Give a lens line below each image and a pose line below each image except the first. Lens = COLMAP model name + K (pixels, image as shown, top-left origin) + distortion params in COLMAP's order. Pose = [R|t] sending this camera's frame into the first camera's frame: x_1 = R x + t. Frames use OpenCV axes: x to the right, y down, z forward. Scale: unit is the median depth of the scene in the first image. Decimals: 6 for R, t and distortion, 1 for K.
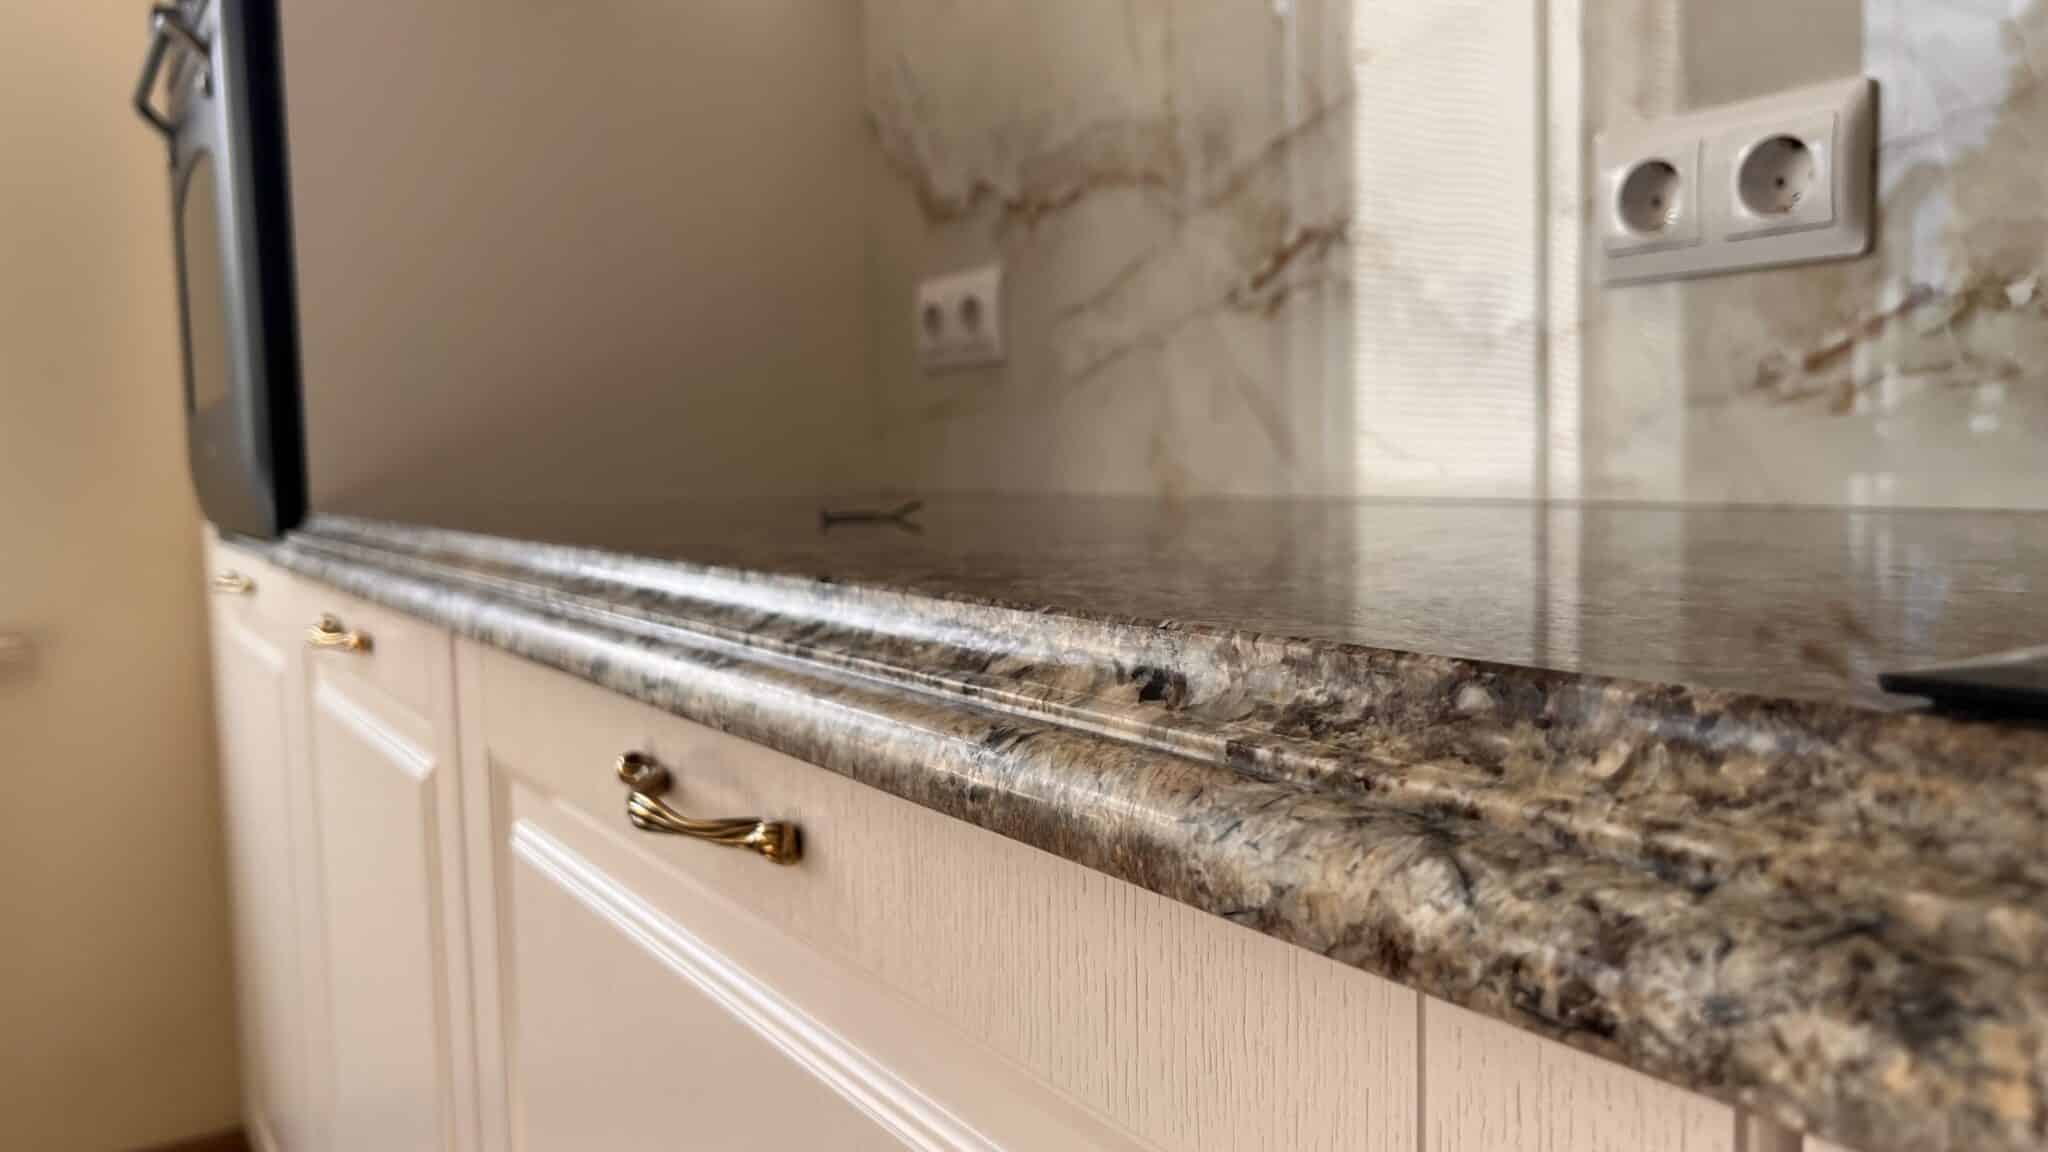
lens RADIAL K [[1578.5, 0, 1024.0], [0, 1578.5, 576.0], [0, 0, 1]] dist [-0.007680, -0.008354]
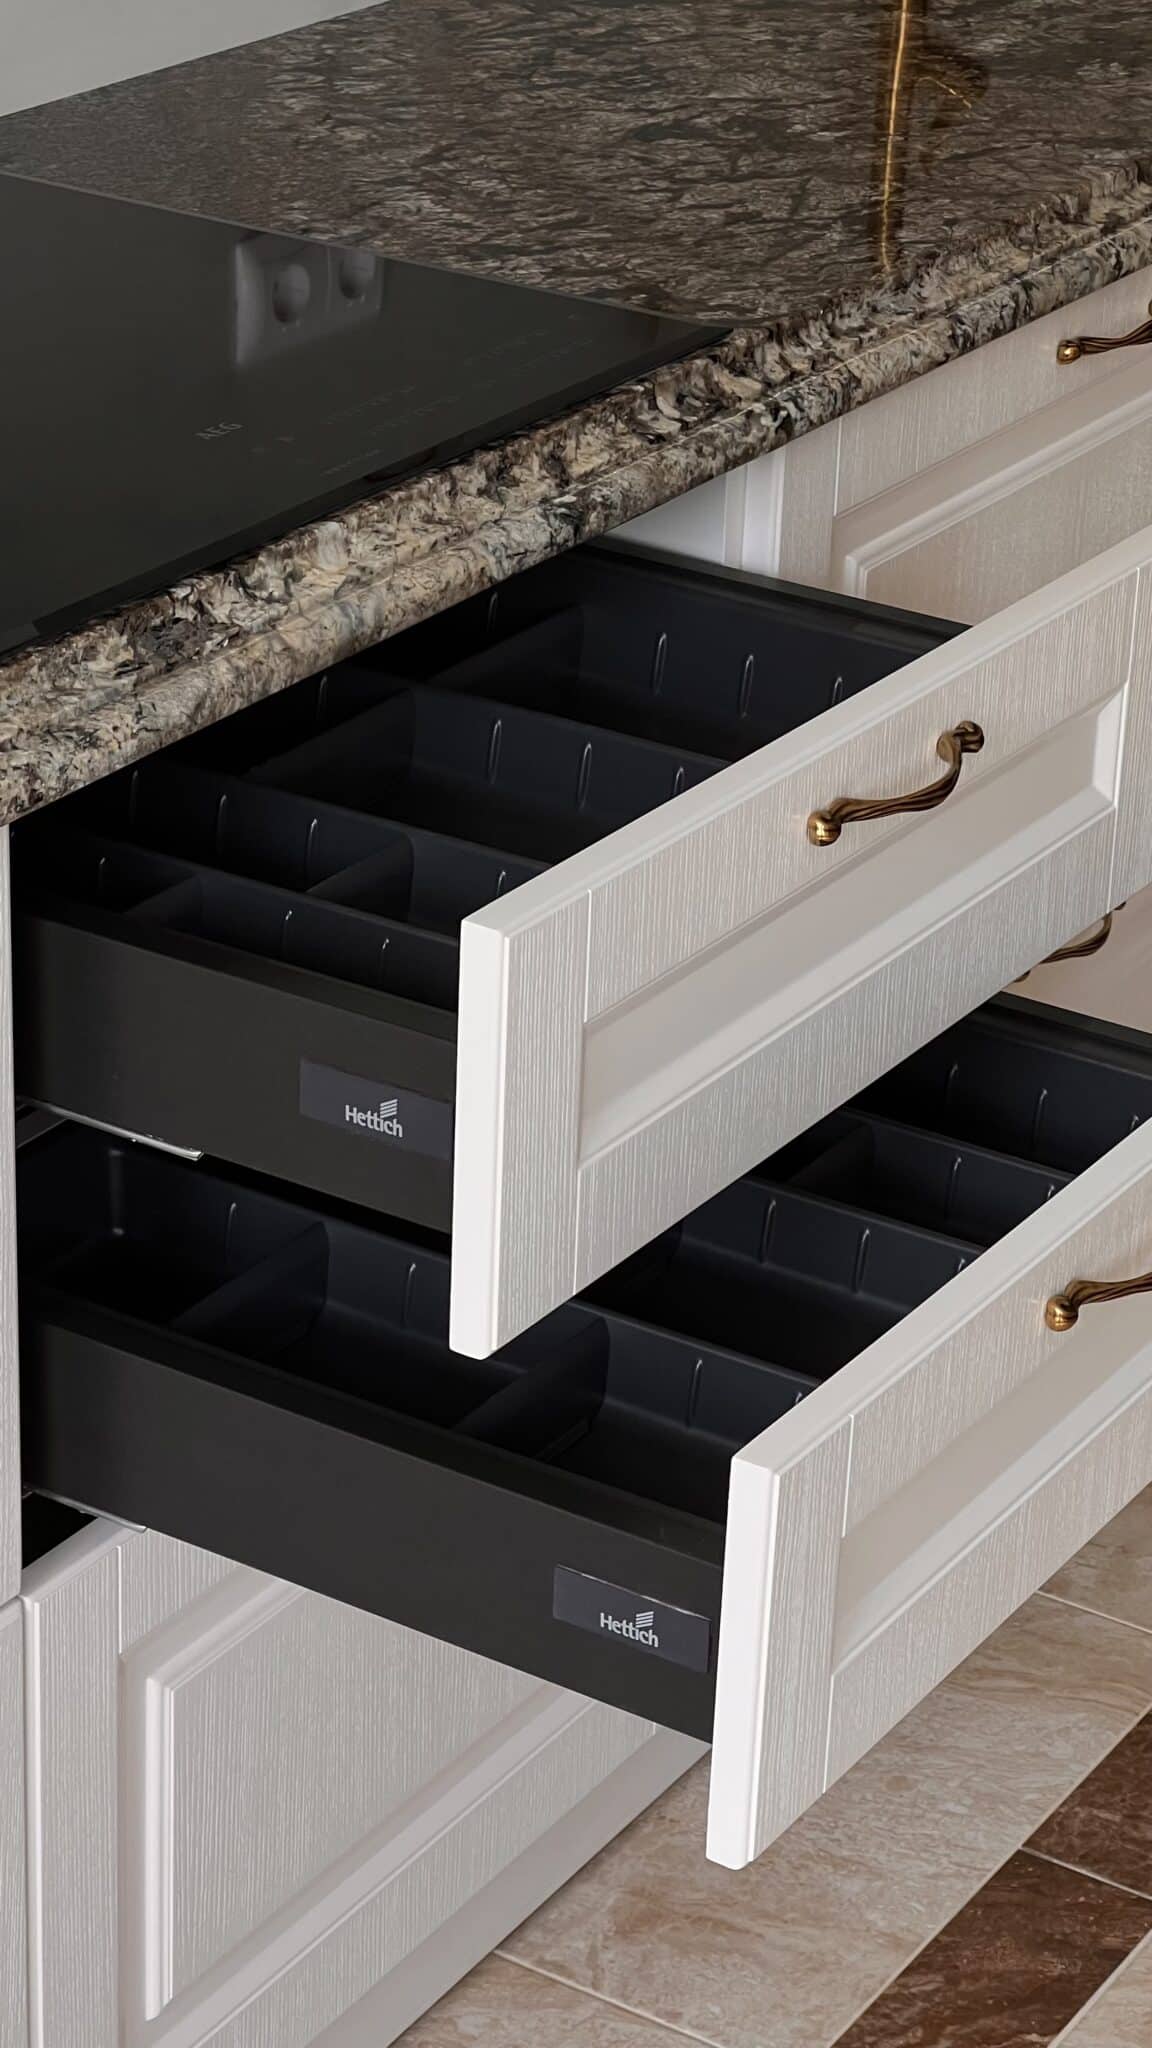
lens RADIAL K [[4707.6, 0, 576.0], [0, 4707.6, 1024.0], [0, 0, 1]] dist [0.028502, 0.682224]
pose [[-0.432166, -0.369751, 0.822506, -1.438392], [0.045112, 0.902072, 0.429222, -0.592058], [-0.900665, 0.222601, -0.373165, 0.661639]]
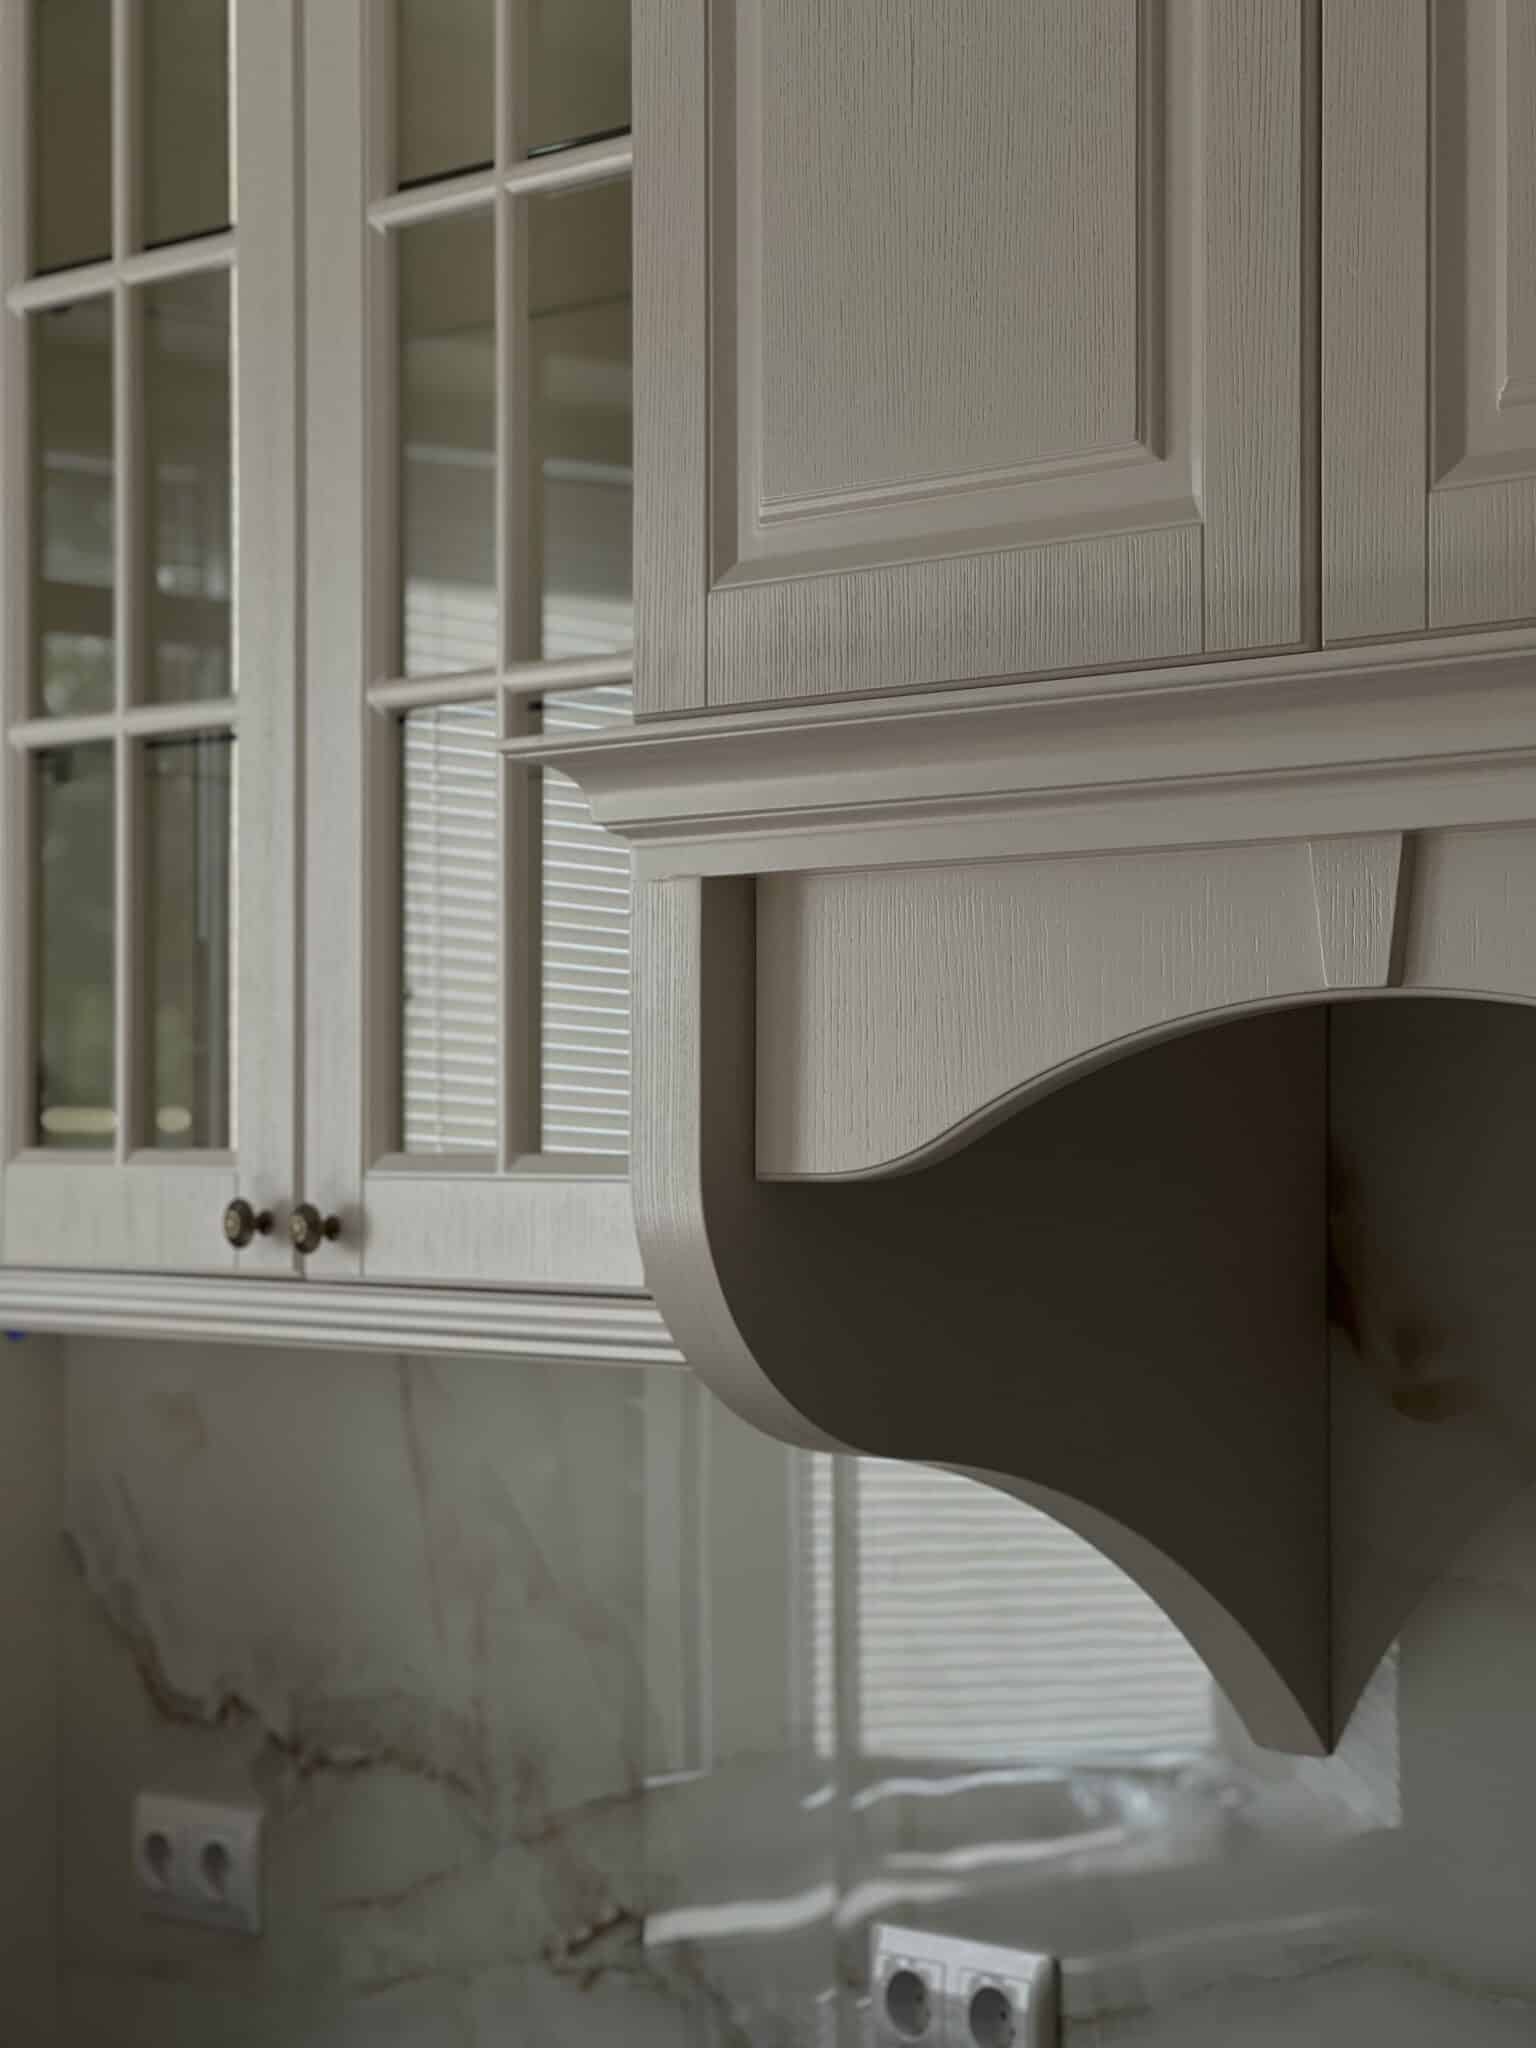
lens RADIAL K [[4580.4, 0, 768.0], [0, 4580.4, 1024.0], [0, 0, 1]] dist [0.321918, -0.127400]
pose [[0.986941, 0.023670, 0.159331, -0.183866], [-0.006555, 0.994227, -0.107093, -0.440201], [-0.160946, 0.104650, 0.981399, -1.741689]]
